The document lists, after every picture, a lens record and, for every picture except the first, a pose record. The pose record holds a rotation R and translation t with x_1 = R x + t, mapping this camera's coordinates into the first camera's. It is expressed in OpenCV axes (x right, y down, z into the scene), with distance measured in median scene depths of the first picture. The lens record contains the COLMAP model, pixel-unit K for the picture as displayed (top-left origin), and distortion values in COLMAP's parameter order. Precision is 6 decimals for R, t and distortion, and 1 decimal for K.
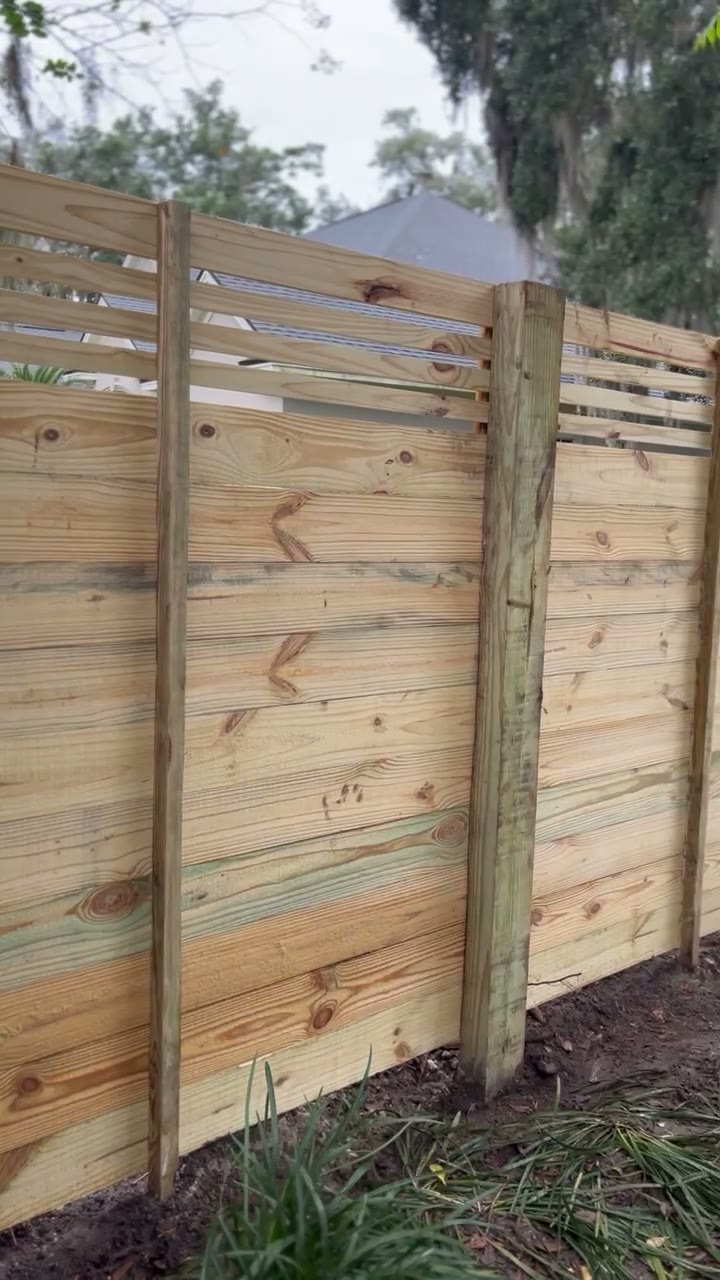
lens RADIAL K [[1114.3, 0, 353.6], [0, 1114.3, 646.3], [0, 0, 1]] dist [0.061351, -0.084800]
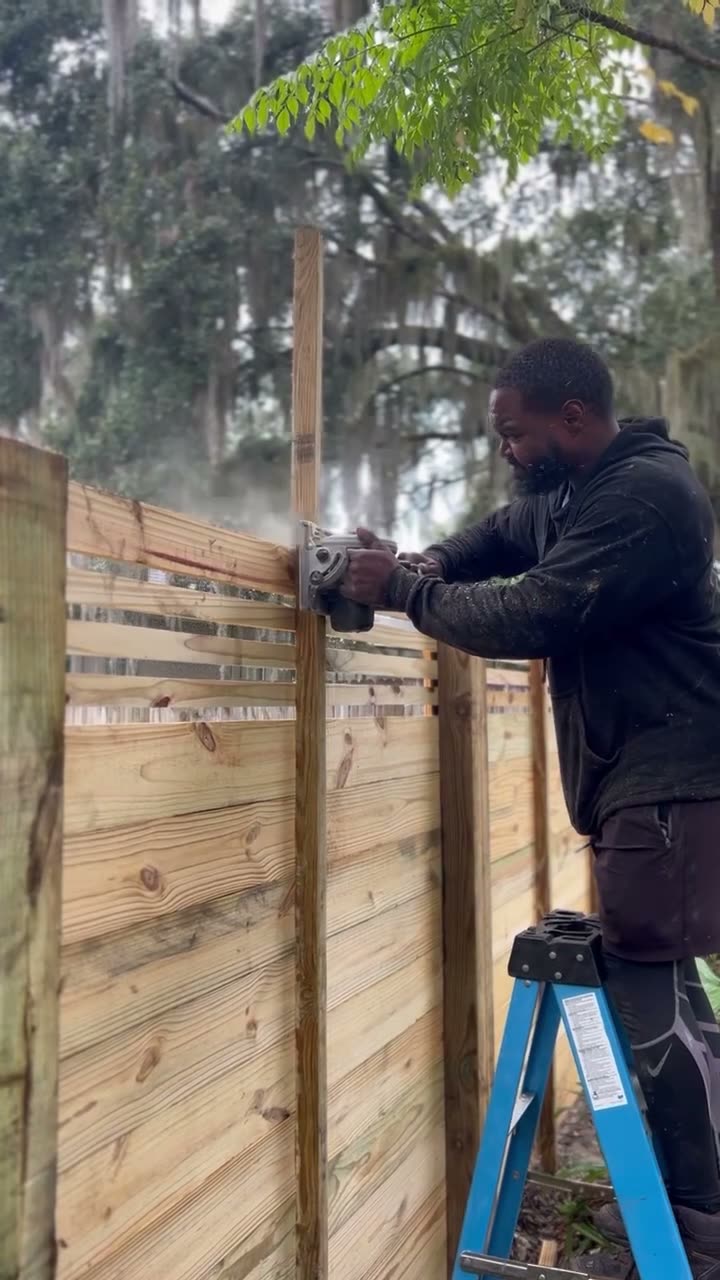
lens RADIAL K [[1114.3, 0, 365.3], [0, 1114.3, 644.4], [0, 0, 1]] dist [0.061351, -0.084800]
pose [[0.900492, -0.011305, 0.434726, 0.065463], [0.084813, 0.985031, -0.150066, -0.108435], [-0.426522, 0.172004, 0.887972, 0.378312]]
